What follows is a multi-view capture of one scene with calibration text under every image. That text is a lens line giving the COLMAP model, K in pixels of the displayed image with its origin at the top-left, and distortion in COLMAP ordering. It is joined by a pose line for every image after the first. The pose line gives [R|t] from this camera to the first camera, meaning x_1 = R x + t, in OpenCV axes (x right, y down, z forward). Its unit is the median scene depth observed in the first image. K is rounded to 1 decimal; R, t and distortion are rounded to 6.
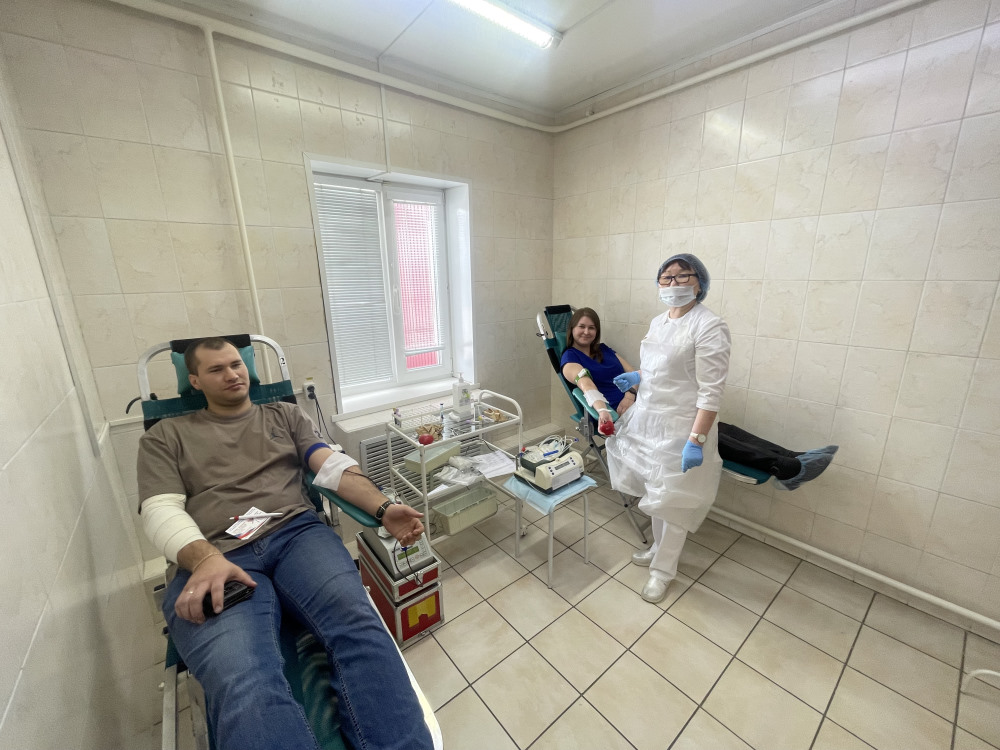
lens RADIAL K [[404.9, 0, 500.0], [0, 404.9, 375.0], [0, 0, 1]] dist [0.000499, 0.000091]
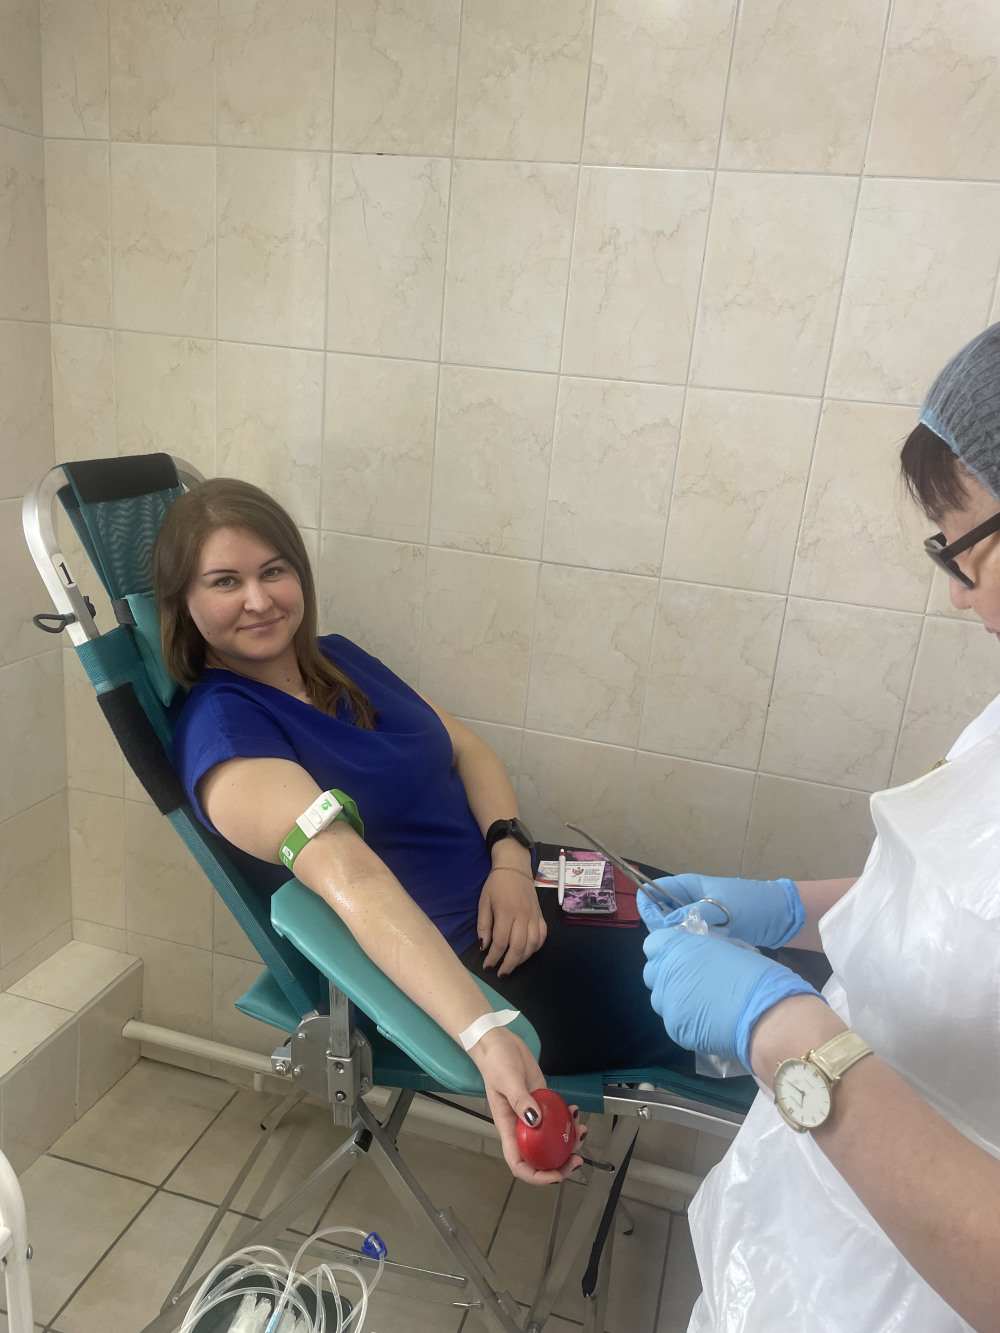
lens RADIAL K [[1004.3, 0, 520.4], [0, 1004.3, 665.6], [0, 0, 1]] dist [0.097658, -0.156686]
pose [[0.793382, -0.074723, 0.604120, -0.017840], [0.052908, 0.997146, 0.053852, -0.145475], [-0.606420, -0.010762, 0.795072, 0.809980]]
